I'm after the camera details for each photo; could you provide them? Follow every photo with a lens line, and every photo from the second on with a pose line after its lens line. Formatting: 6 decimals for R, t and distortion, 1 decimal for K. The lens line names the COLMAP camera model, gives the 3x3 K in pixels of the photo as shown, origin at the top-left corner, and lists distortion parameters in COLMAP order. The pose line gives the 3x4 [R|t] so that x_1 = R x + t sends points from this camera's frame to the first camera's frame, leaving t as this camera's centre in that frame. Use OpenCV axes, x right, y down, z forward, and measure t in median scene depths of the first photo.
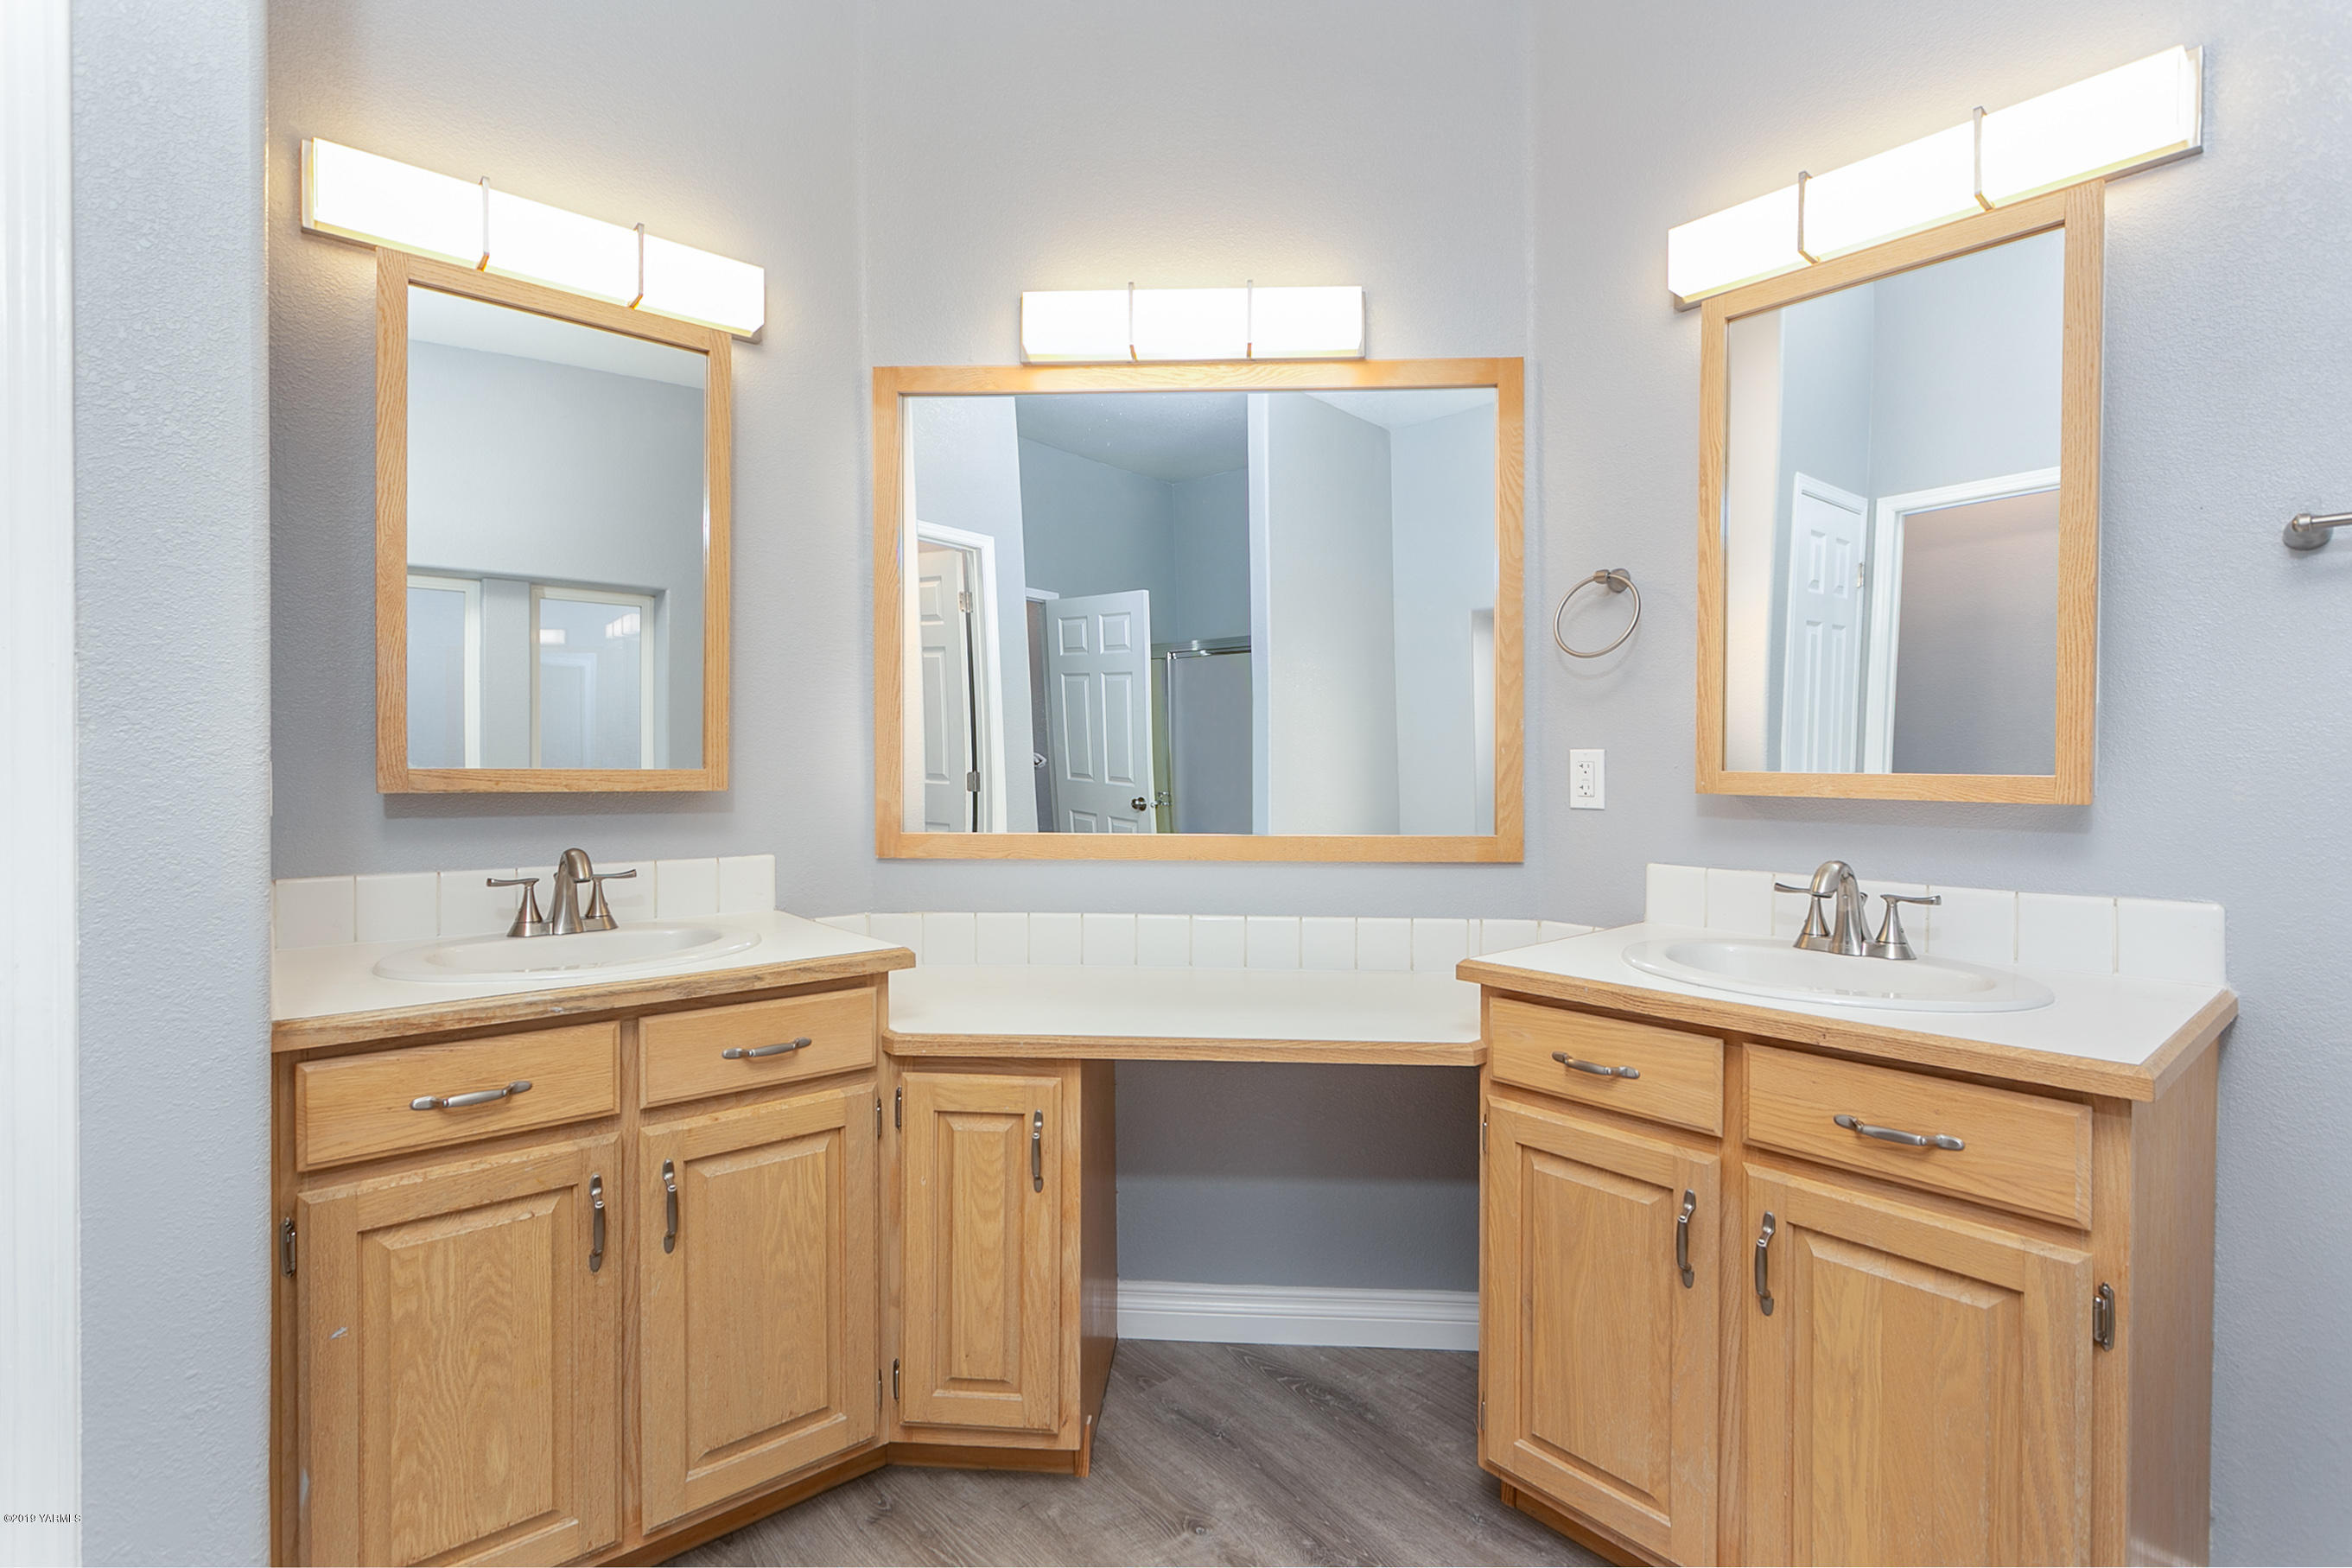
lens RADIAL K [[1120.5, 0, 1176.0], [0, 1120.5, 784.0], [0, 0, 1]] dist [0.002749, 0.000641]
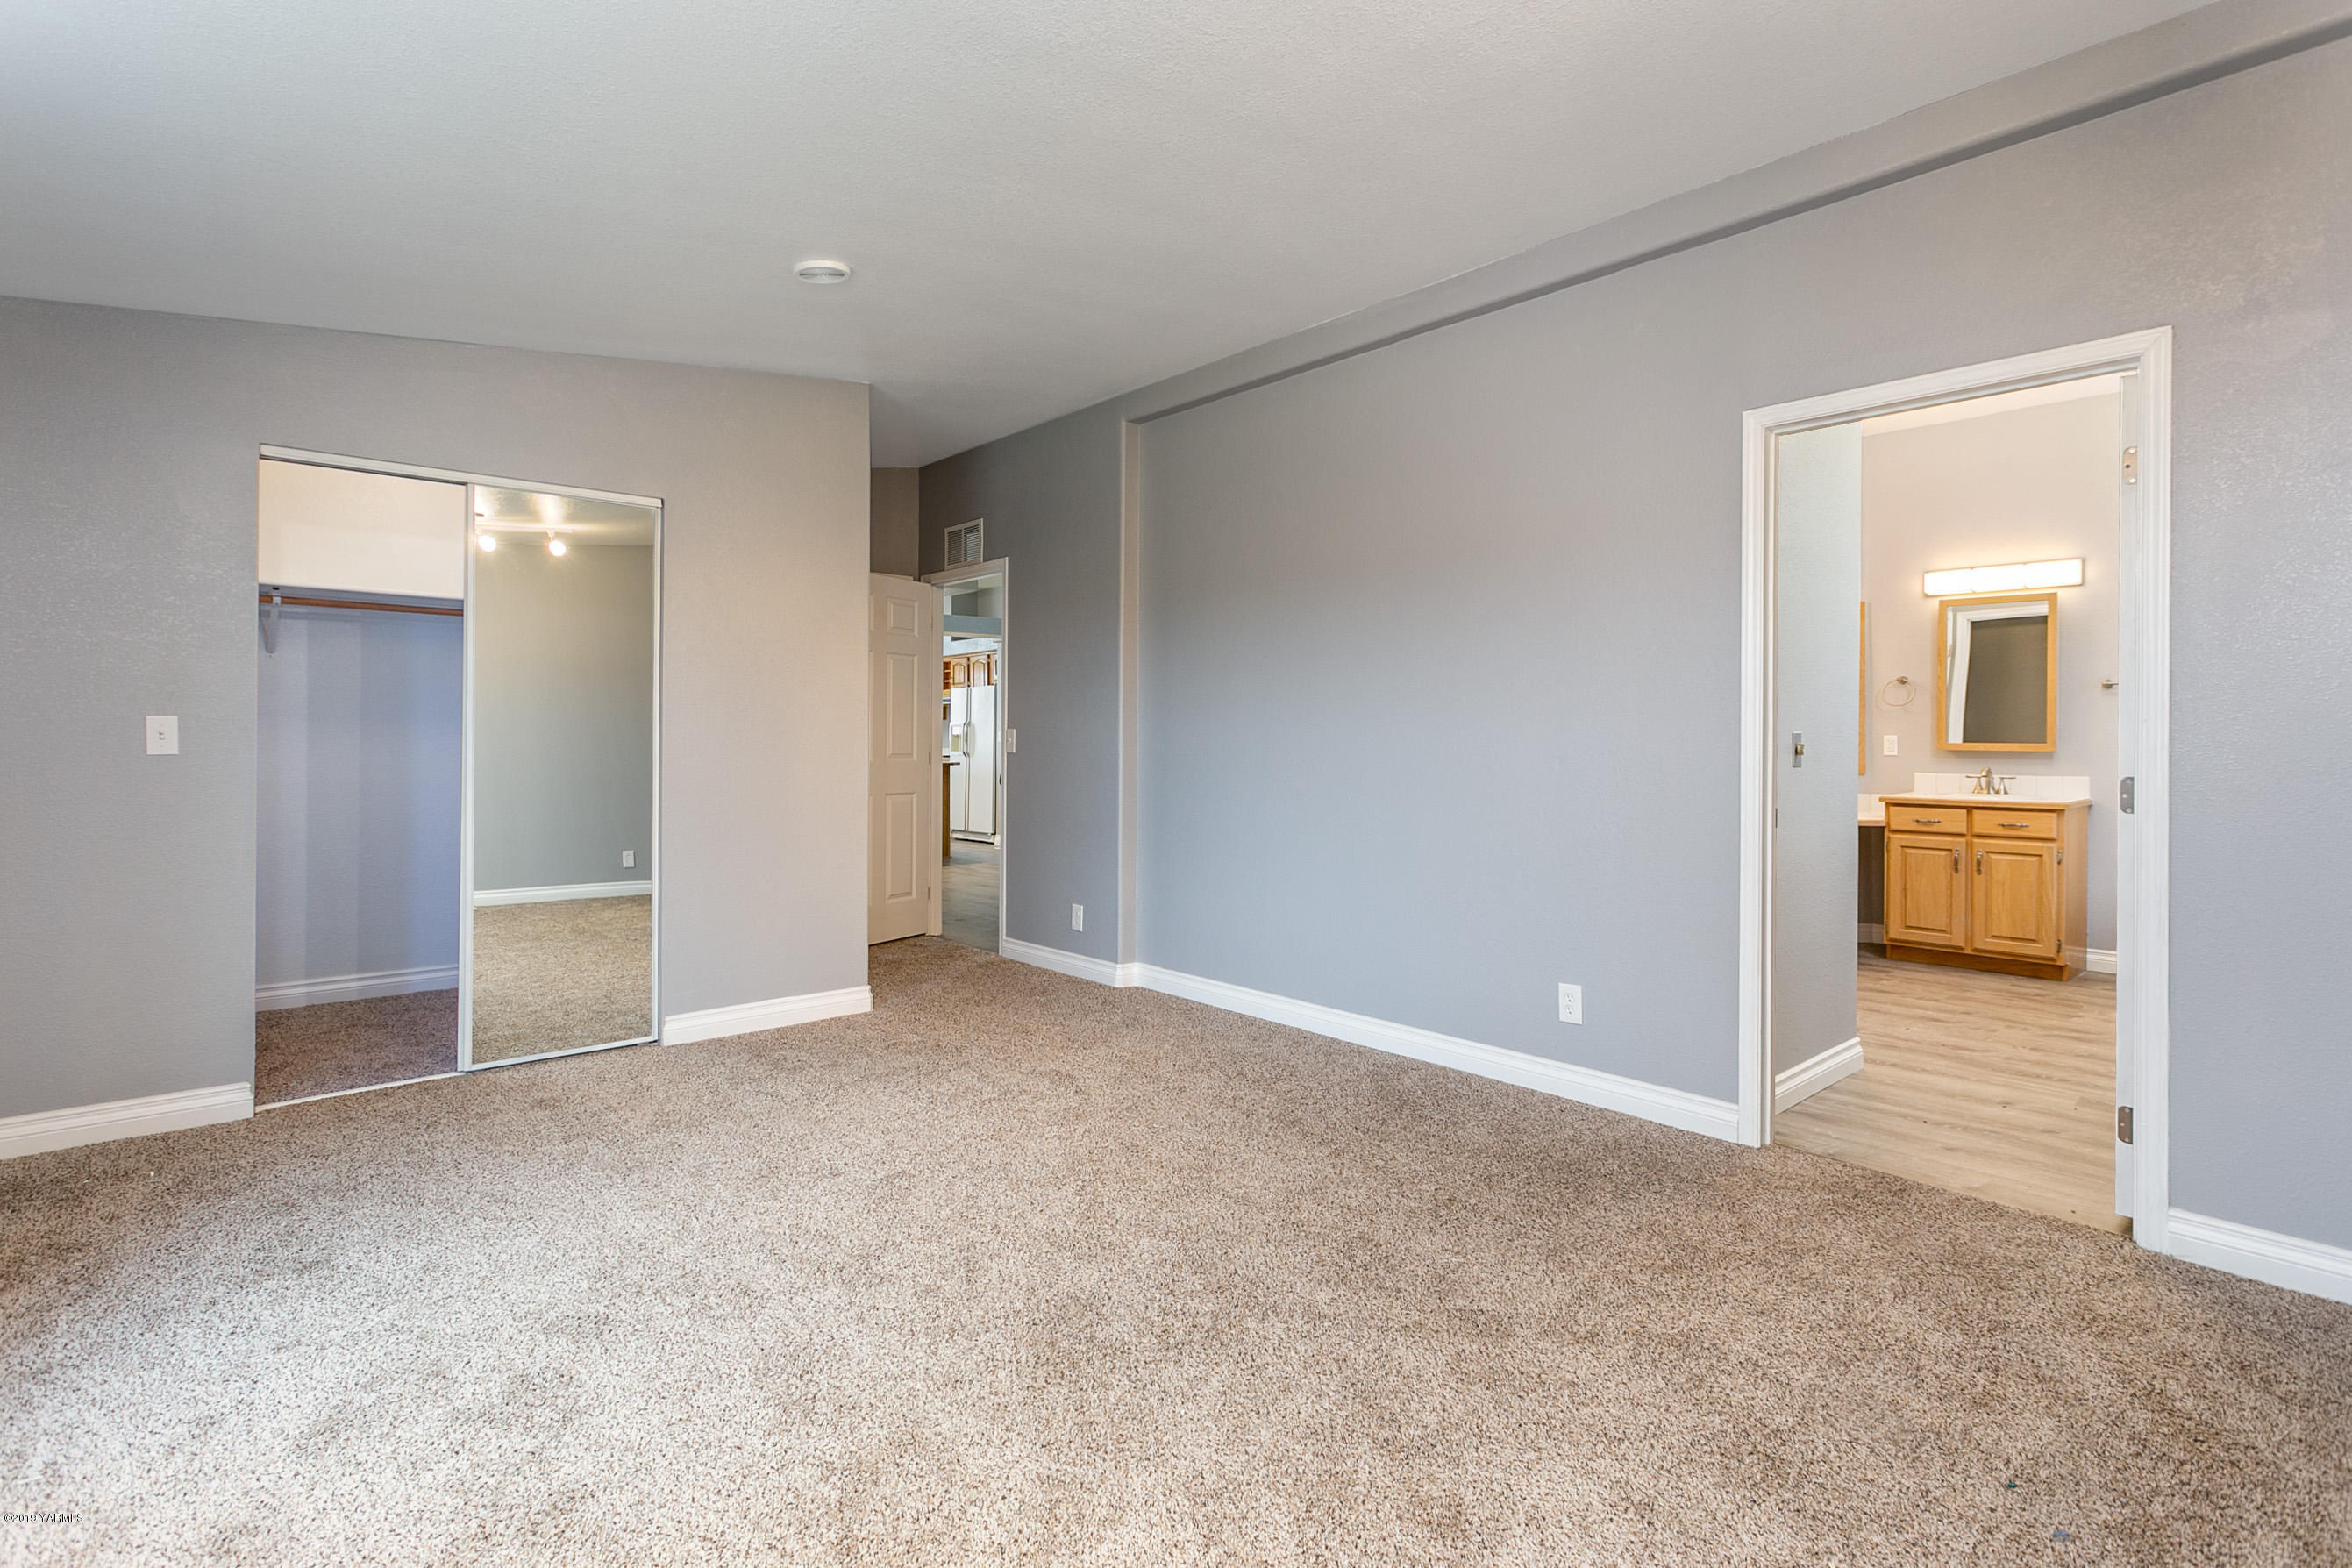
lens RADIAL K [[1113.3, 0, 1172.9], [0, 1113.3, 735.0], [0, 0, 1]] dist [0.000025, -0.000104]
pose [[0.999977, 0.000545, 0.006731, -2.337346], [-0.000455, 0.999912, -0.013285, 0.012914], [-0.006737, 0.013282, 0.999889, -2.917393]]
